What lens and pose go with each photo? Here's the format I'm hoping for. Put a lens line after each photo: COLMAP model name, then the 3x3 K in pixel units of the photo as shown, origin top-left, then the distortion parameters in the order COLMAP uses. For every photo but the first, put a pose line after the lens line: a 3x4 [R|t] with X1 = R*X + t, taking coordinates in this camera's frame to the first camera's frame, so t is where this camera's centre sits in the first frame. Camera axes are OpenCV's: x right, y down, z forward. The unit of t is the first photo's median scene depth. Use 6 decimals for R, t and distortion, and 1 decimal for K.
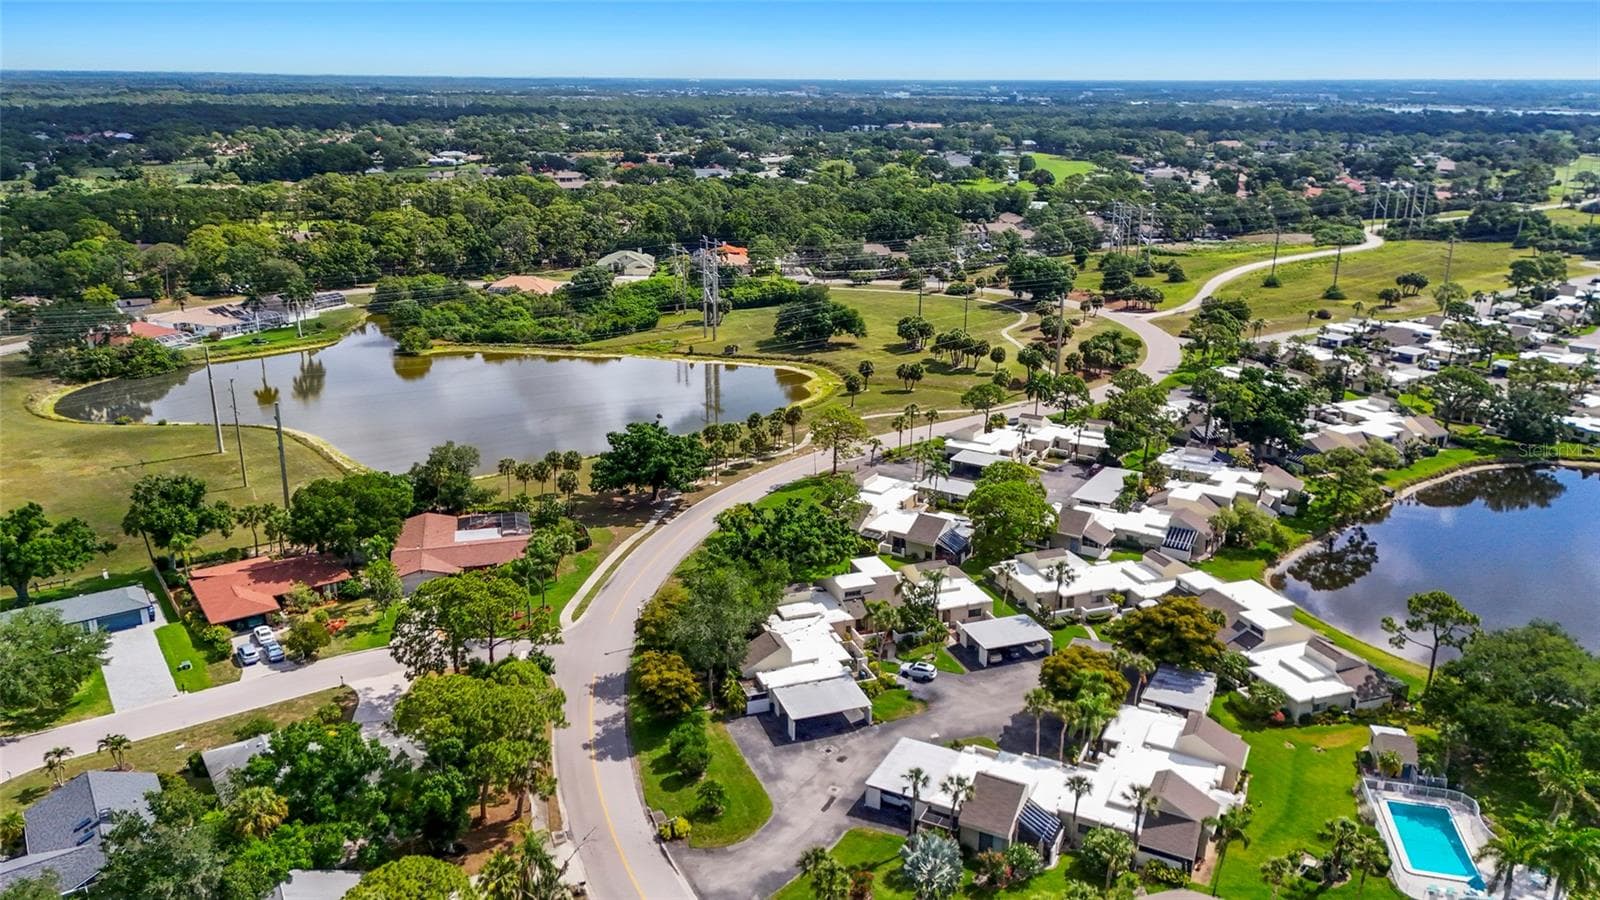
lens RADIAL K [[1168.9, 0, 798.6], [0, 1168.9, 431.4], [0, 0, 1]] dist [0.076407, -0.085715]
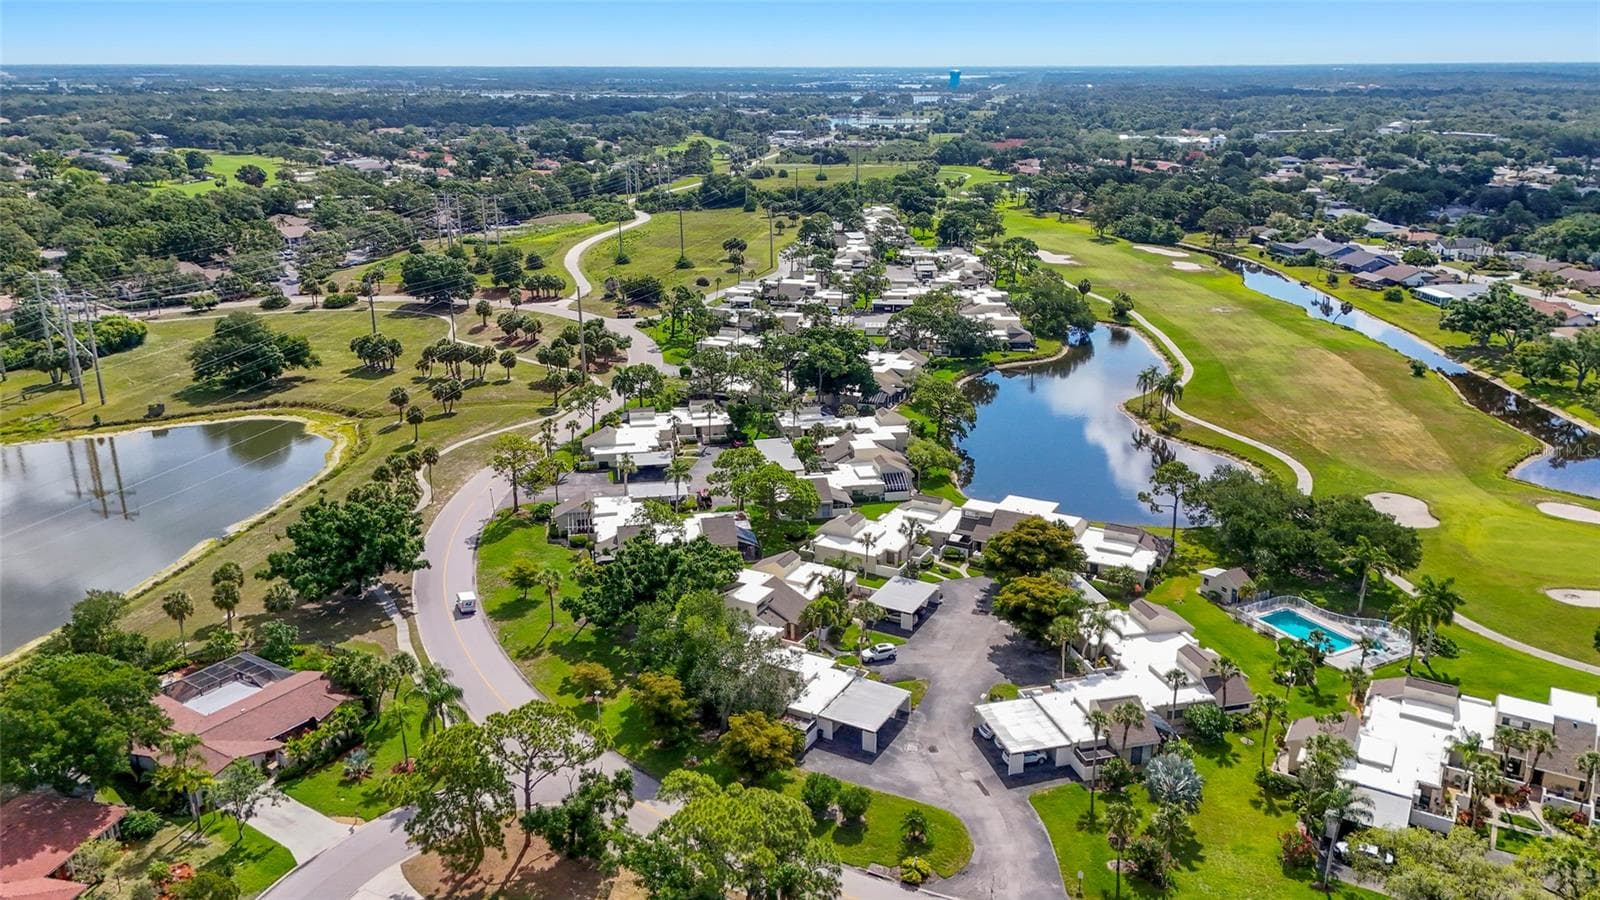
lens RADIAL K [[1169.5, 0, 800.0], [0, 1169.5, 450.0], [0, 0, 1]] dist [0.082961, -0.091489]
pose [[0.747033, -0.211025, 0.630404, -0.258694], [0.195424, 0.976091, 0.095163, -0.036941], [-0.635414, 0.052107, 0.770412, 0.115284]]
